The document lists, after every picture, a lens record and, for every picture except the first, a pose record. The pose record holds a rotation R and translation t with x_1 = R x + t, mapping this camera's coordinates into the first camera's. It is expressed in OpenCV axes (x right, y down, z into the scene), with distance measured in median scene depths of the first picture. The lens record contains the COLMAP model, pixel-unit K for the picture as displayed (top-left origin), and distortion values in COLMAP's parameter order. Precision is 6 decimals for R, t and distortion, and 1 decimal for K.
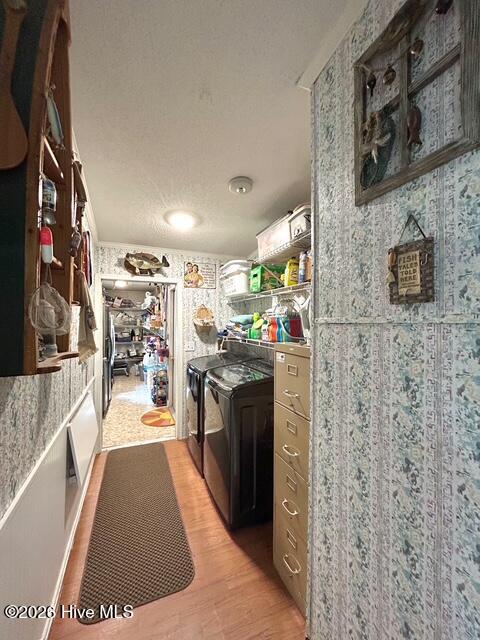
lens RADIAL K [[256.3, 0, 239.3], [0, 256.3, 319.5], [0, 0, 1]] dist [-0.002256, 0.000796]
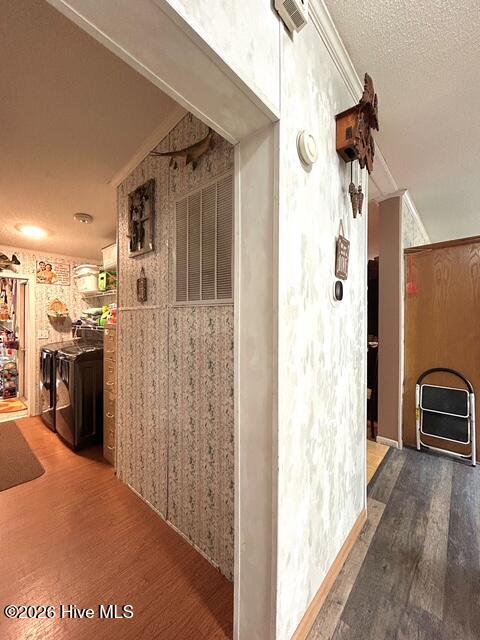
lens RADIAL K [[256.3, 0, 241.6], [0, 256.3, 317.9], [0, 0, 1]] dist [-0.002256, 0.000796]
pose [[0.897186, -0.004116, 0.441634, 0.101832], [0.000137, 0.999959, 0.009041, 0.019106], [-0.441654, -0.008051, 0.897150, -0.434577]]
